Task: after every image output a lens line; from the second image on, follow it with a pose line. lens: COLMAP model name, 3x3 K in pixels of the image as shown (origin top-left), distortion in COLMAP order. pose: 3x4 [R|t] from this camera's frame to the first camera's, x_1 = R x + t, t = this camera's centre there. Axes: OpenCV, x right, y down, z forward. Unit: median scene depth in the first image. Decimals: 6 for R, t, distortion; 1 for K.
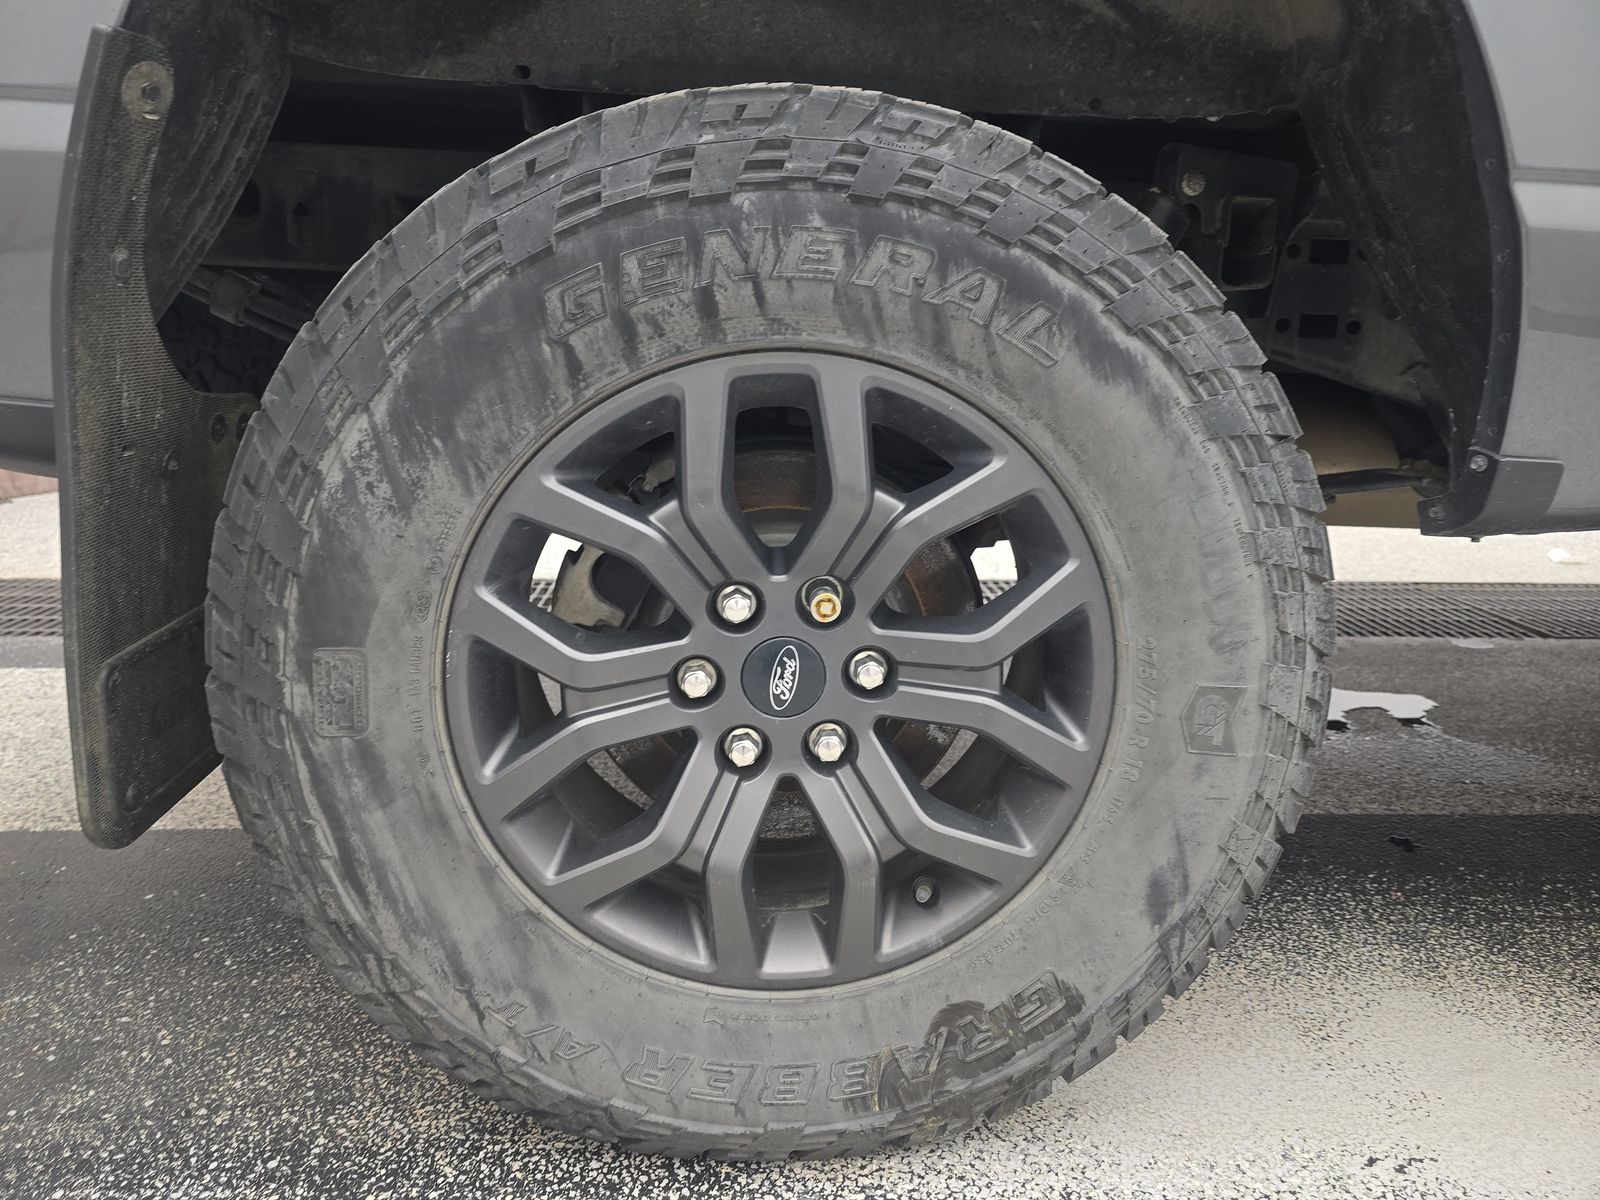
lens RADIAL K [[1074.3, 0, 789.1], [0, 1074.3, 600.8], [0, 0, 1]] dist [0.020105, -0.002355]
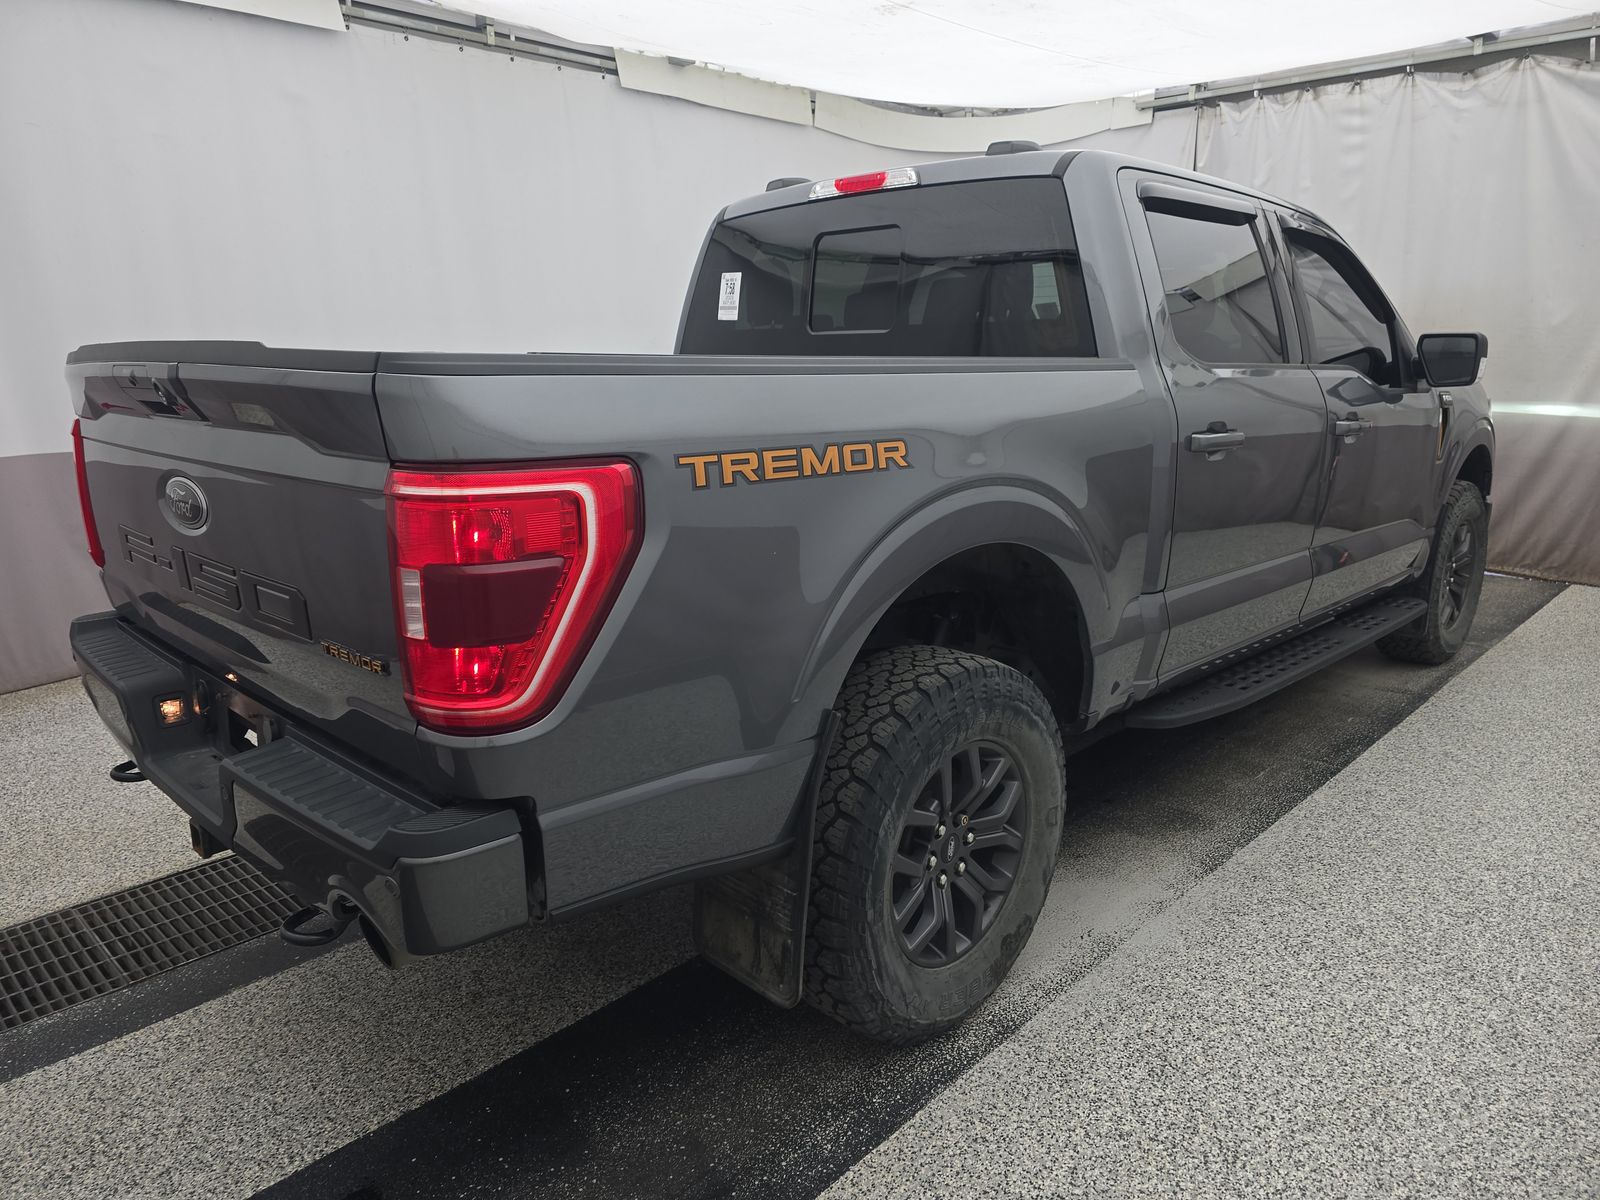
lens RADIAL K [[1074.3, 0, 789.1], [0, 1074.3, 600.8], [0, 0, 1]] dist [0.020105, -0.002355]
pose [[0.737305, -0.184060, 0.650002, -2.218824], [0.195681, 0.979108, 0.055290, -0.877046], [-0.646599, 0.086427, 0.757918, -1.005260]]
